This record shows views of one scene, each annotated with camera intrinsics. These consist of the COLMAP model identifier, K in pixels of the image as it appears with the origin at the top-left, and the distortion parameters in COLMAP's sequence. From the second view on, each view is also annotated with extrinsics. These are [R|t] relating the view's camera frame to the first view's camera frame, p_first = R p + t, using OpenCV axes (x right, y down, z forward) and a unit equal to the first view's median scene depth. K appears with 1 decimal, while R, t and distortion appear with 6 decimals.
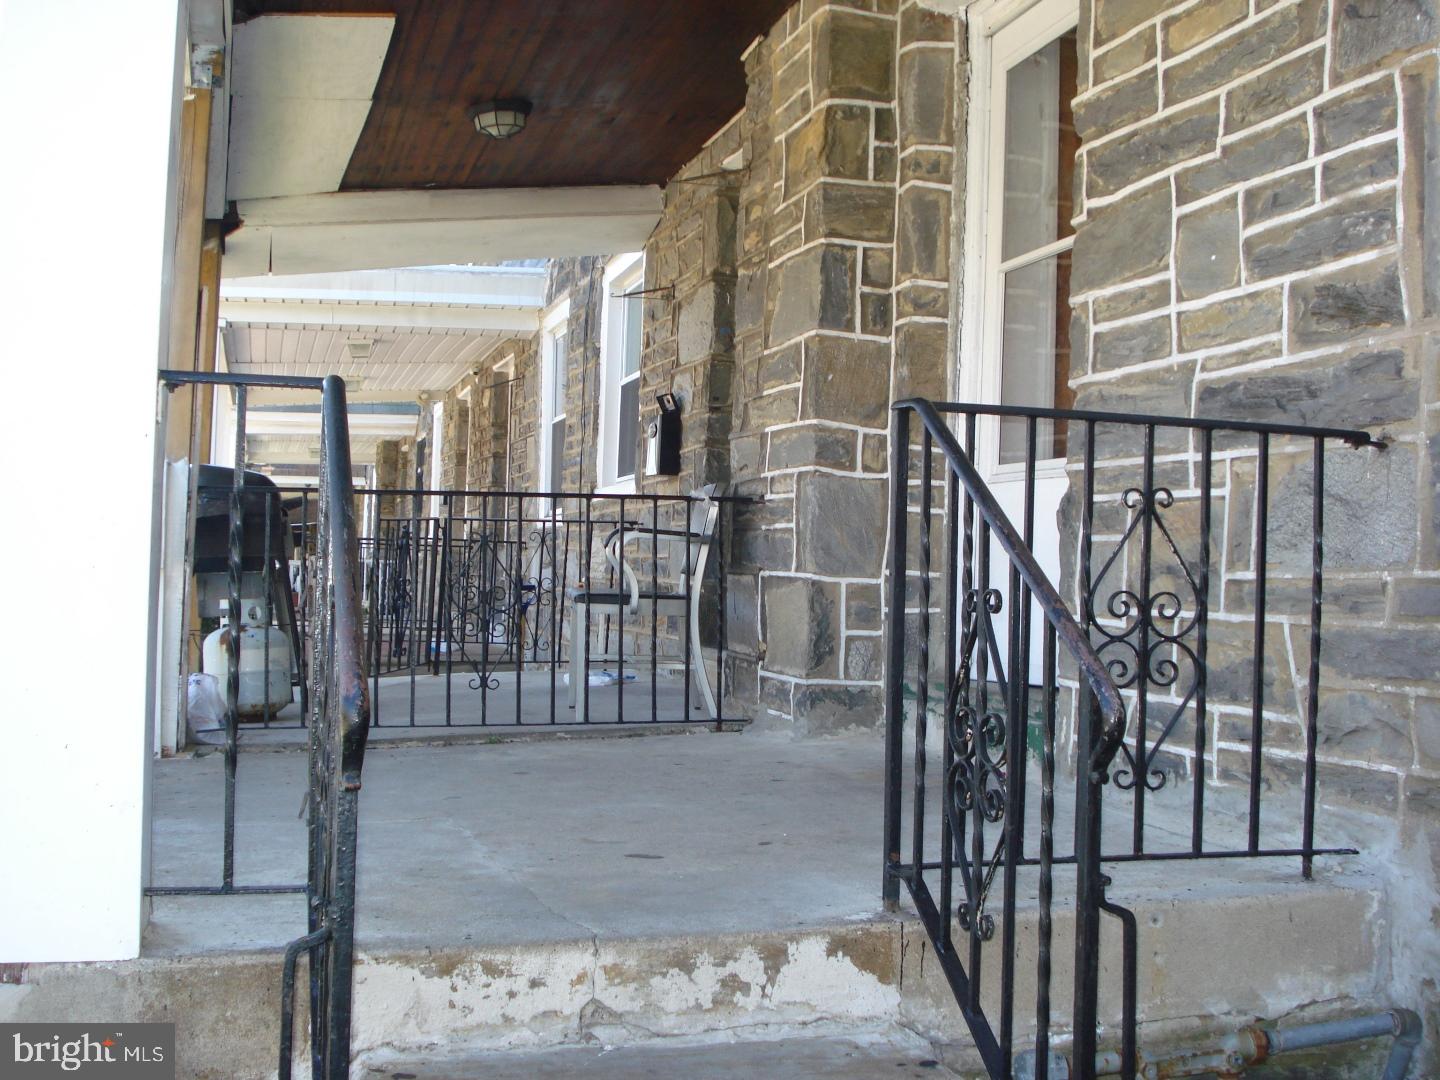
lens RADIAL K [[1661.7, 0, 720.0], [0, 1661.7, 540.0], [0, 0, 1]] dist [-0.081956, -0.051928]
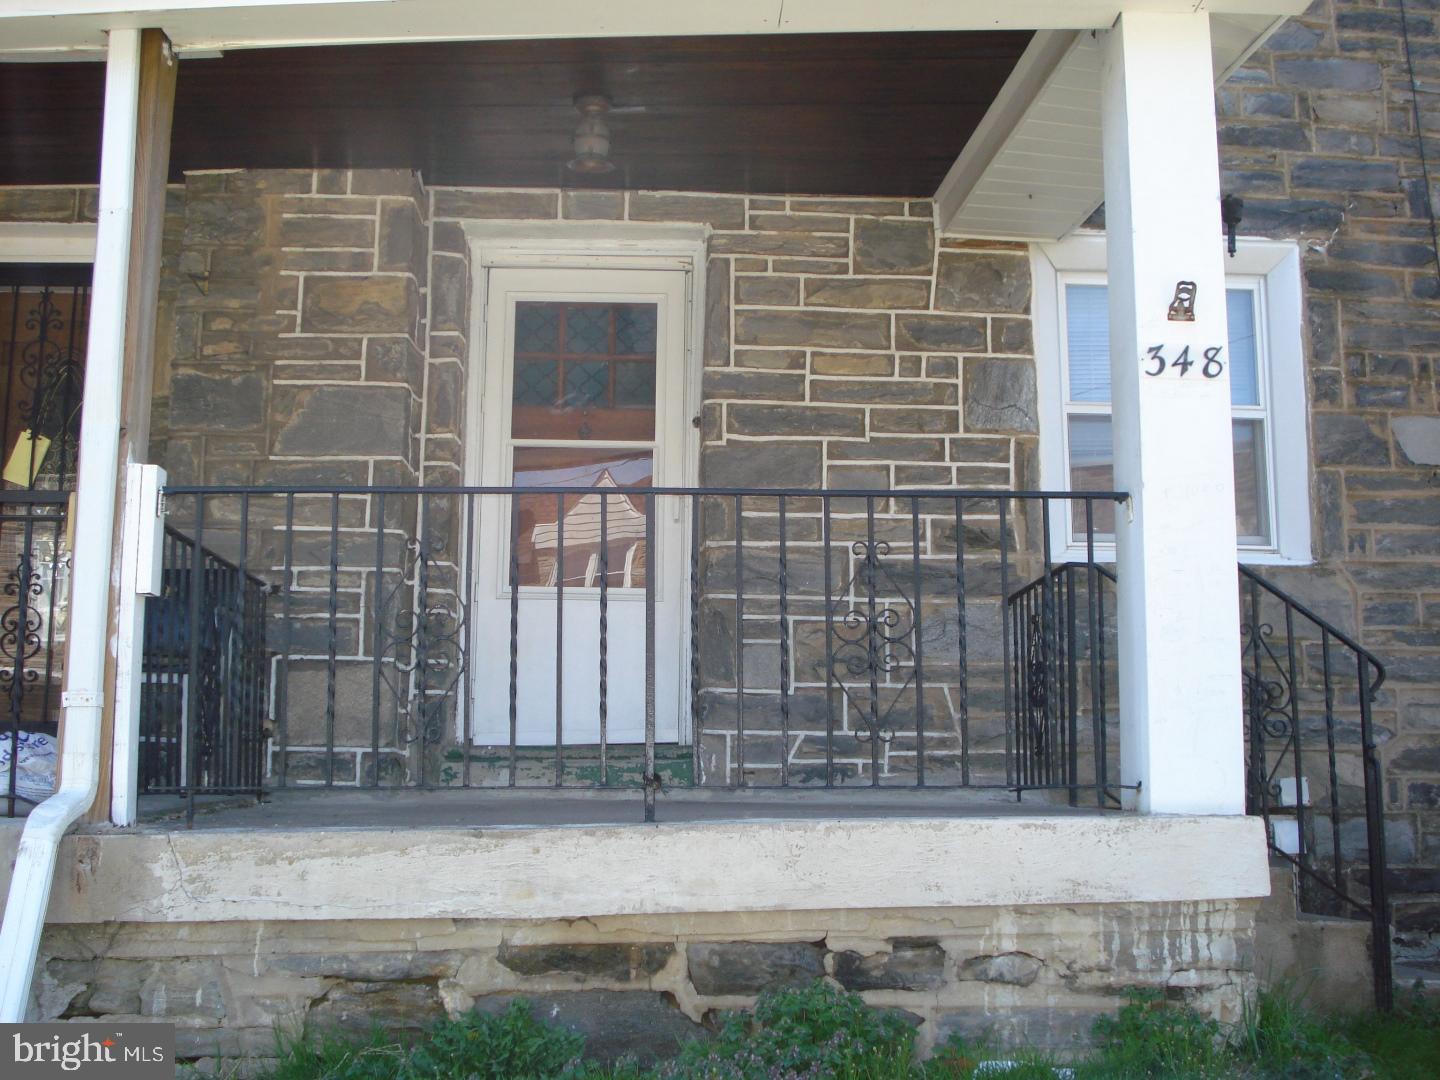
lens RADIAL K [[1661.7, 0, 720.0], [0, 1661.7, 540.0], [0, 0, 1]] dist [-0.081956, -0.051928]
pose [[0.196895, 0.126926, 0.972174, -1.622928], [-0.011431, 0.991814, -0.127175, 0.126602], [-0.980358, 0.013927, 0.196735, 0.822921]]
